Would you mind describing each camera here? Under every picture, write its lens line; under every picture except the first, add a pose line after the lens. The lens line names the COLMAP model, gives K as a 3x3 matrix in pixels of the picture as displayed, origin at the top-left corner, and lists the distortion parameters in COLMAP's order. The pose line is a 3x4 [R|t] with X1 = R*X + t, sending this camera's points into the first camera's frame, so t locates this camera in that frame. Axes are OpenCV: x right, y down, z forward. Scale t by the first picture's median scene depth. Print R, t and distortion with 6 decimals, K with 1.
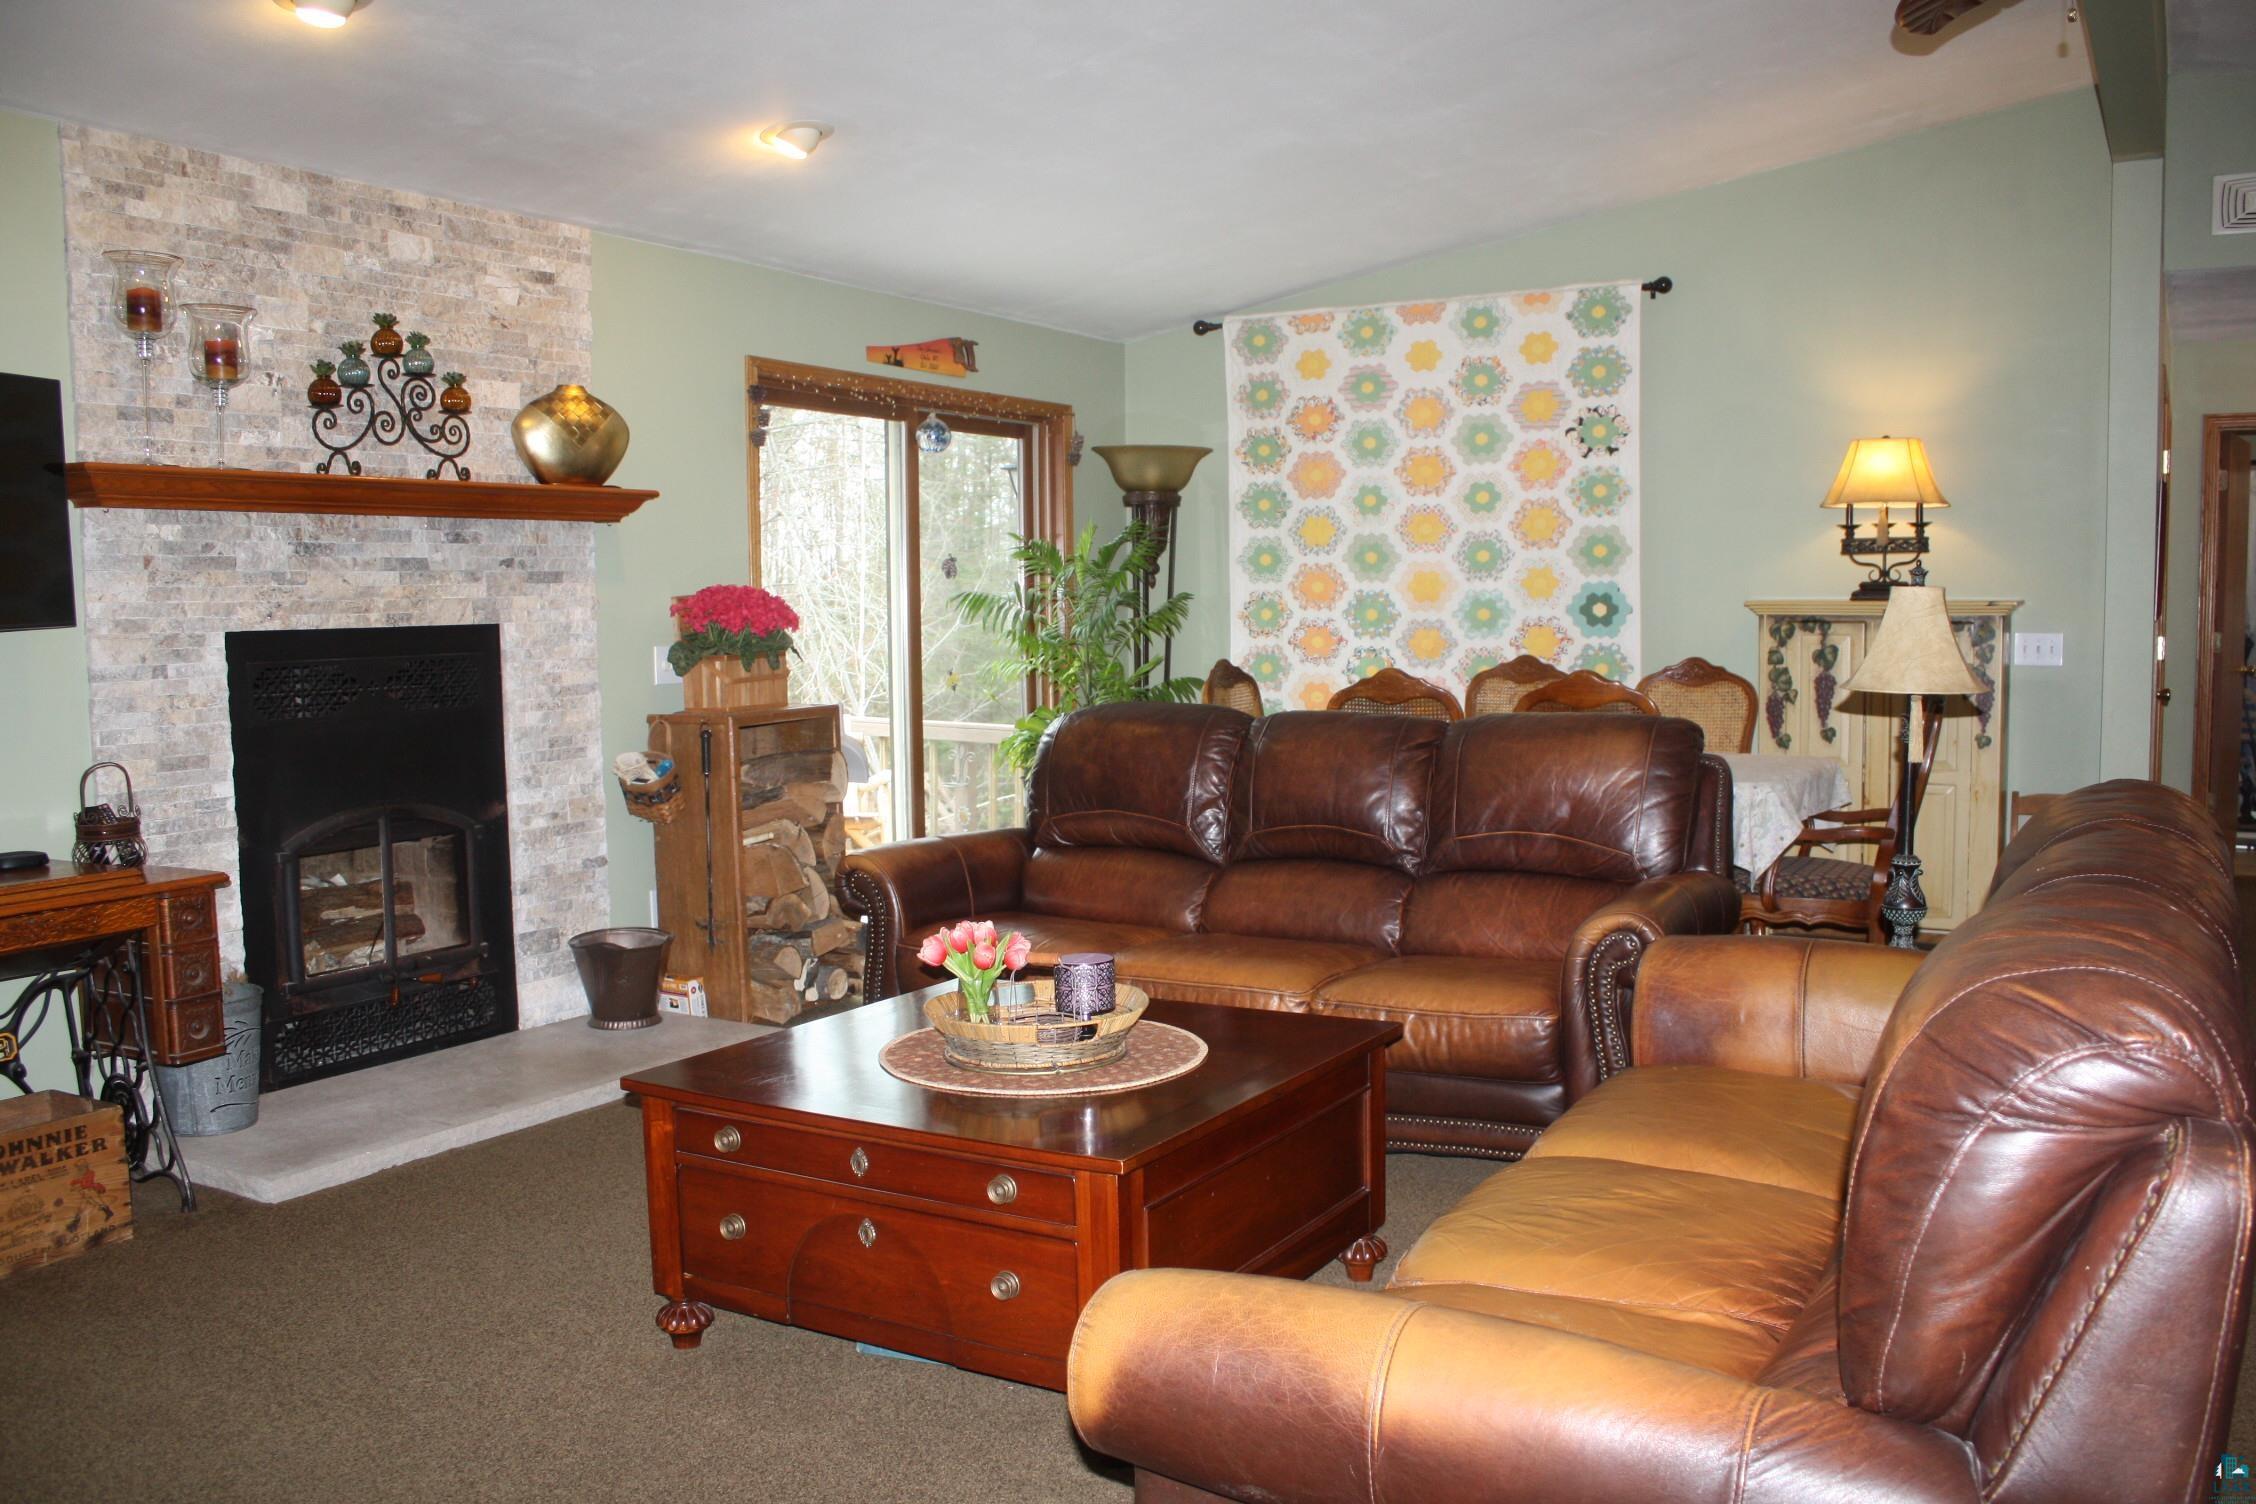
lens RADIAL K [[1894.1, 0, 1143.6], [0, 1894.1, 758.3], [0, 0, 1]] dist [-0.167266, 0.146554]
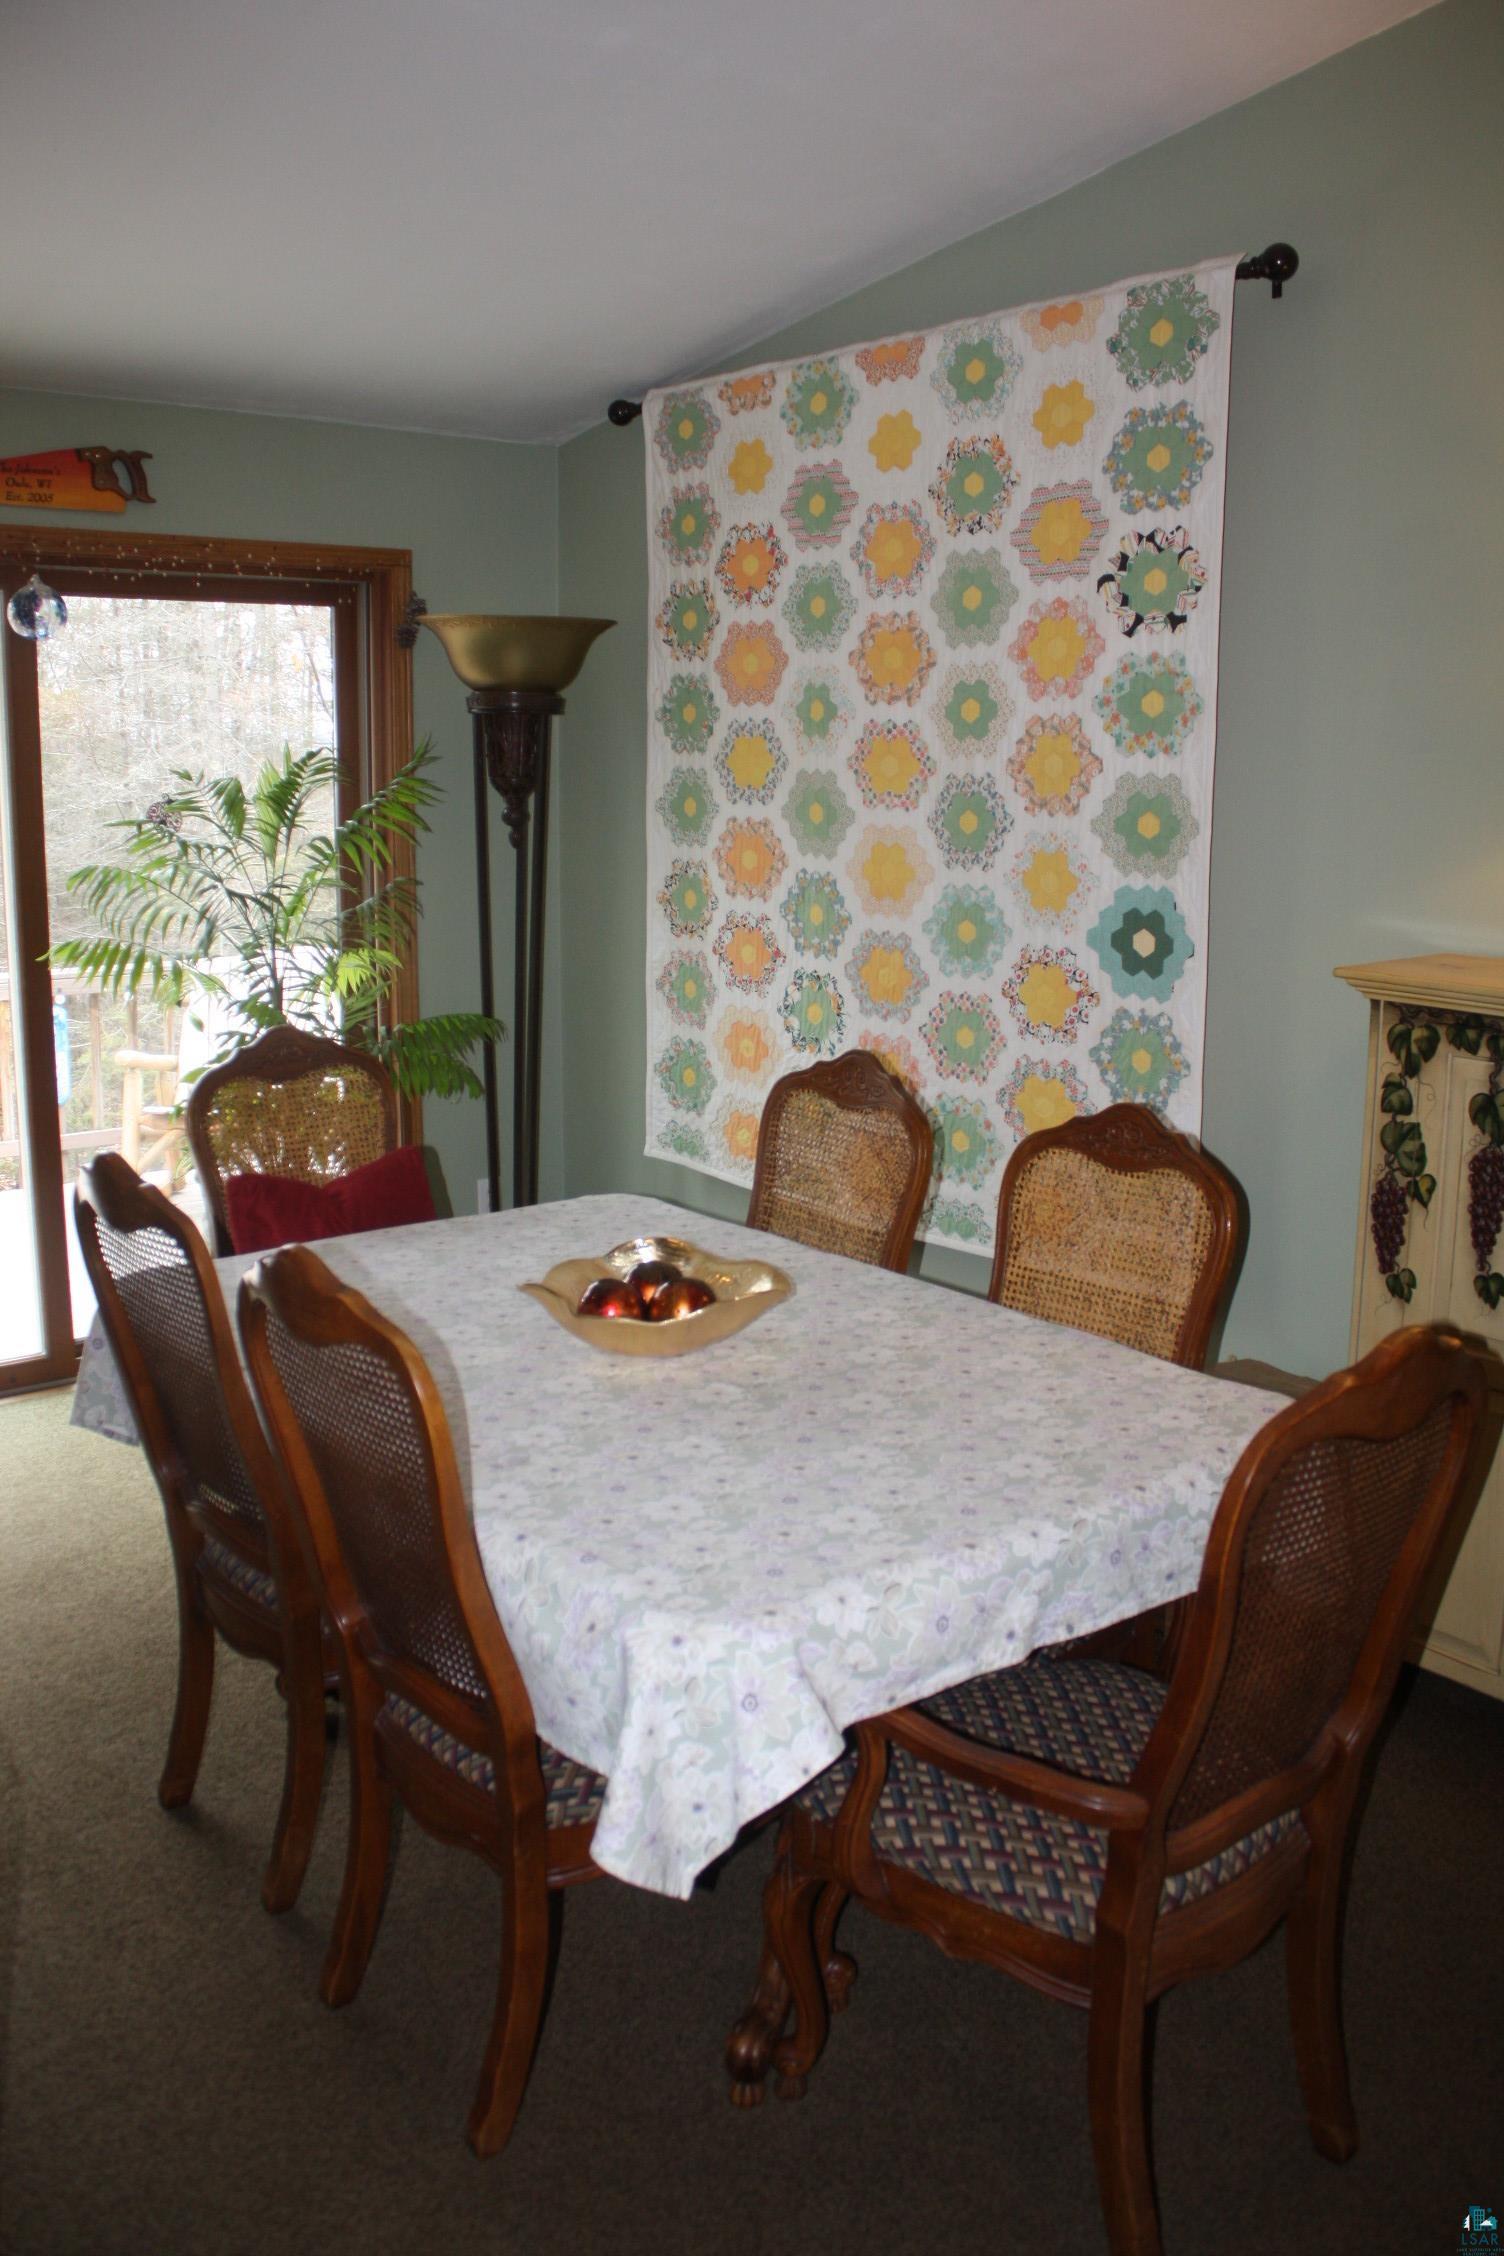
lens RADIAL K [[1894.1, 0, 749.0], [0, 1894.1, 1121.6], [0, 0, 1]] dist [-0.167266, 0.146554]
pose [[0.934905, 0.088481, -0.343692, 0.438152], [-0.048910, 0.991305, 0.122160, -0.120090], [0.351512, -0.097398, 0.931103, 0.667876]]
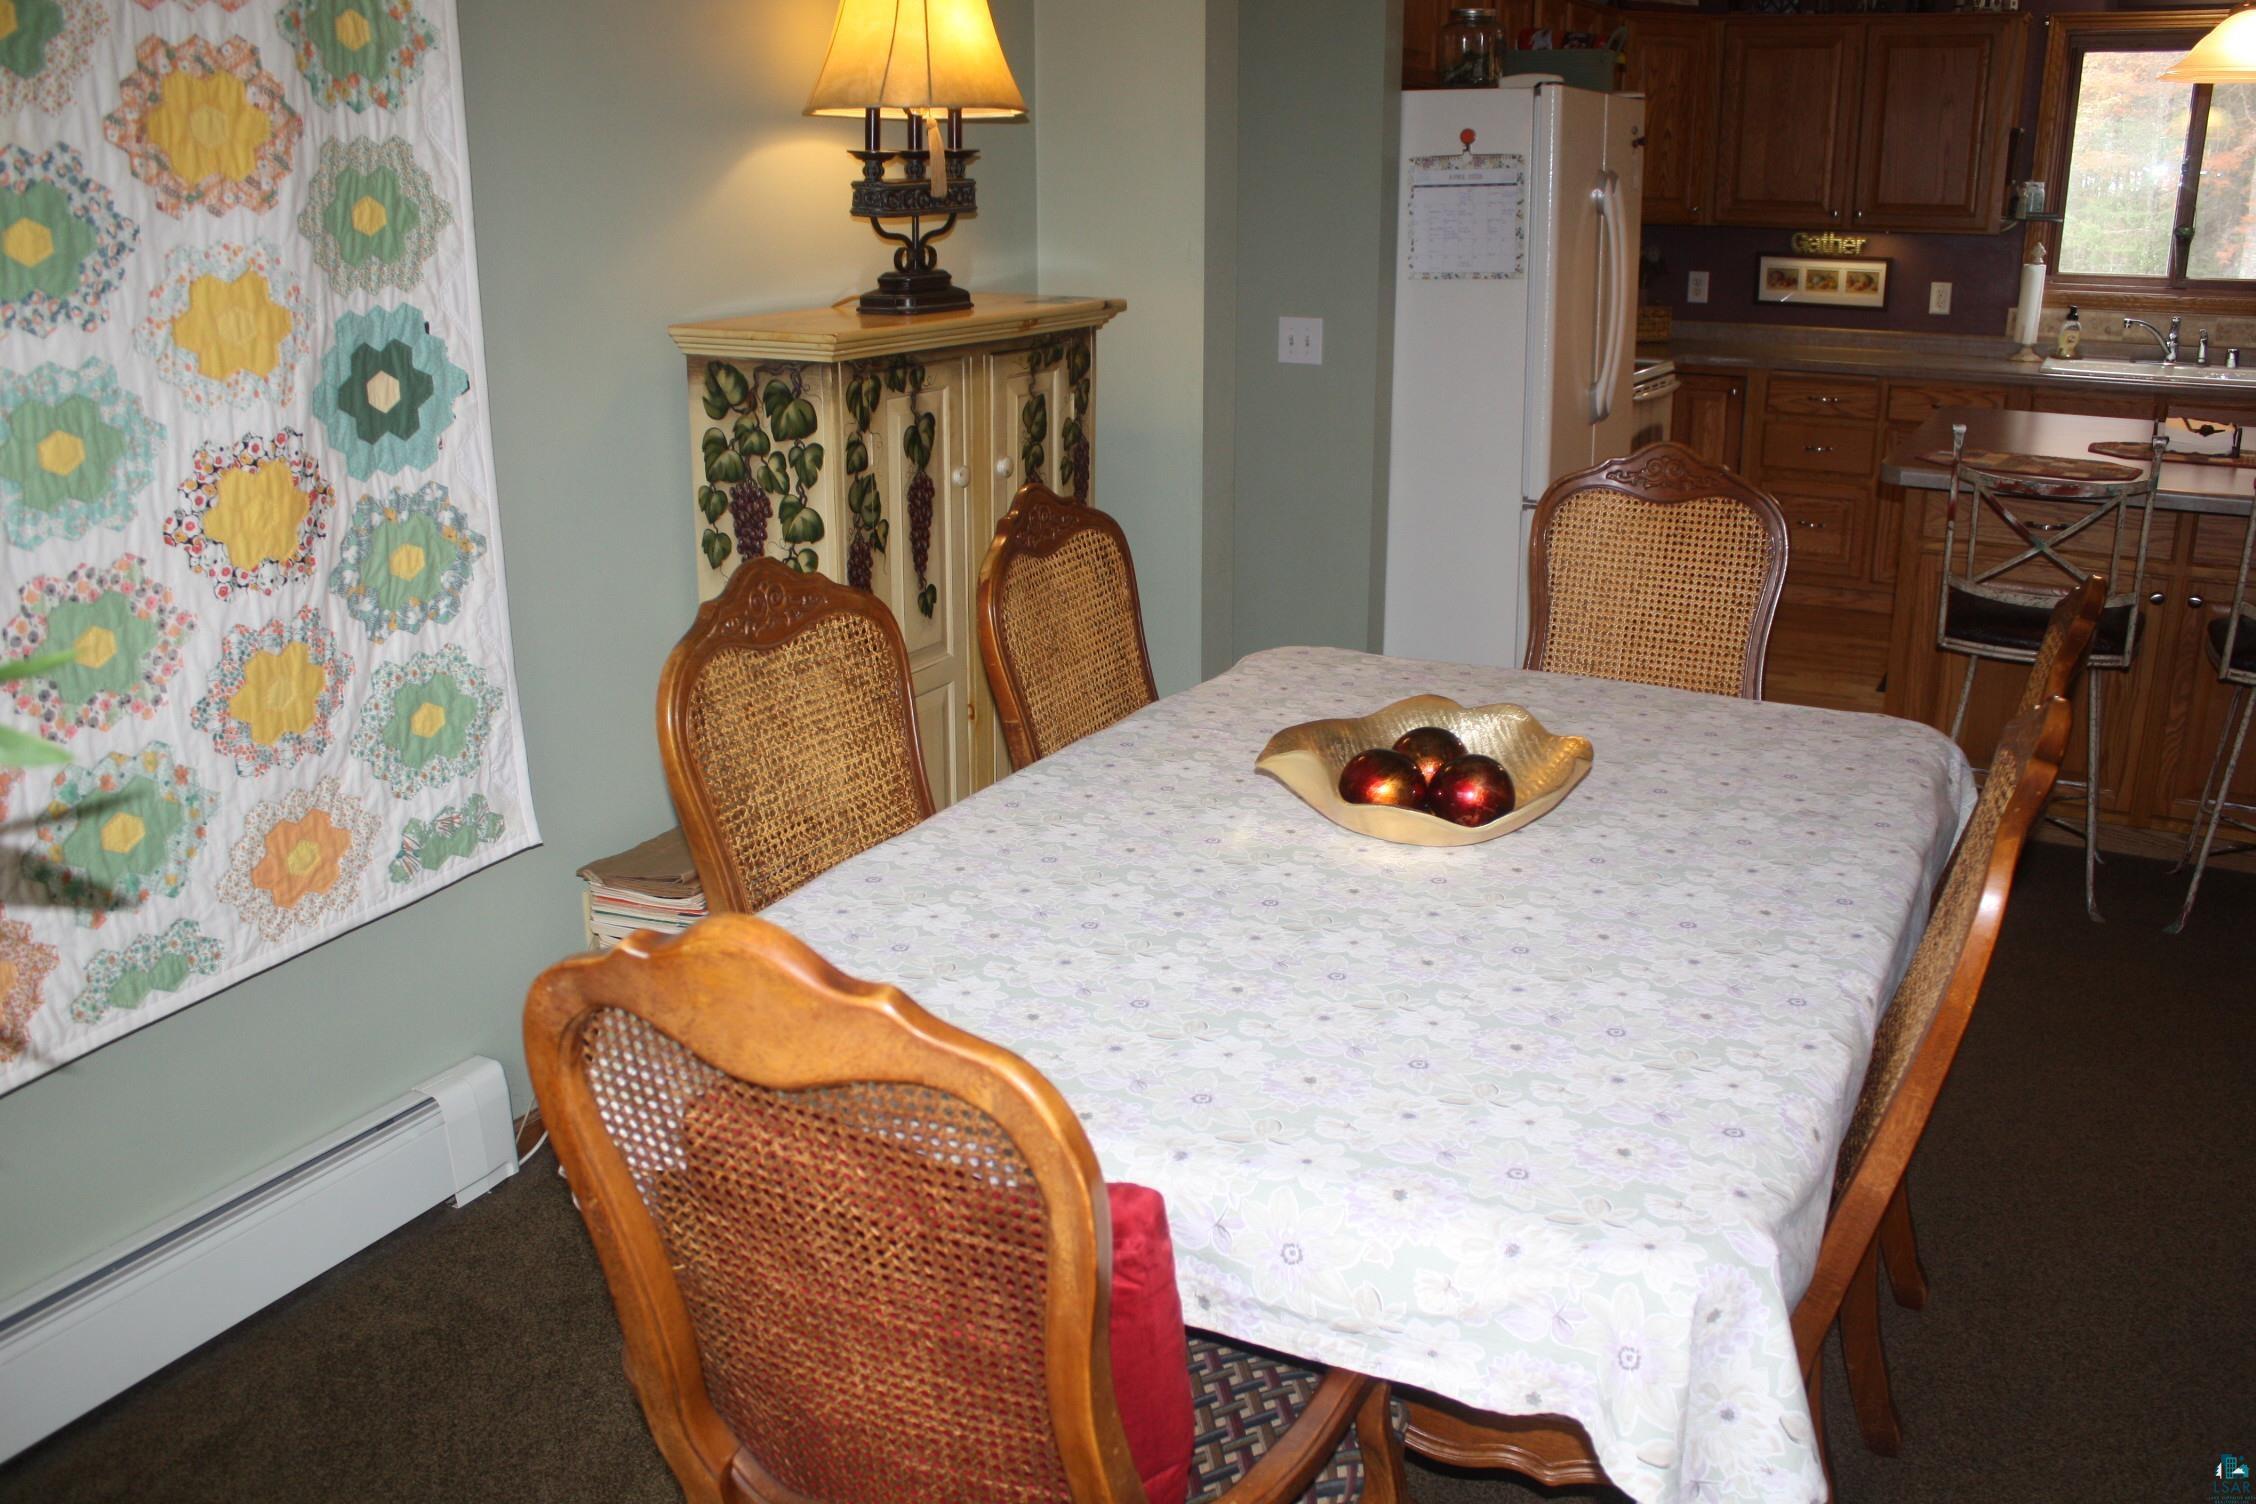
lens RADIAL K [[1894.1, 0, 1121.5], [0, 1894.1, 761.6], [0, 0, 1]] dist [-0.167266, 0.146554]
pose [[-0.030937, -0.285797, 0.957791, -0.139508], [0.088574, 0.953696, 0.287436, -0.135732], [-0.995589, 0.093728, -0.004191, 1.190459]]
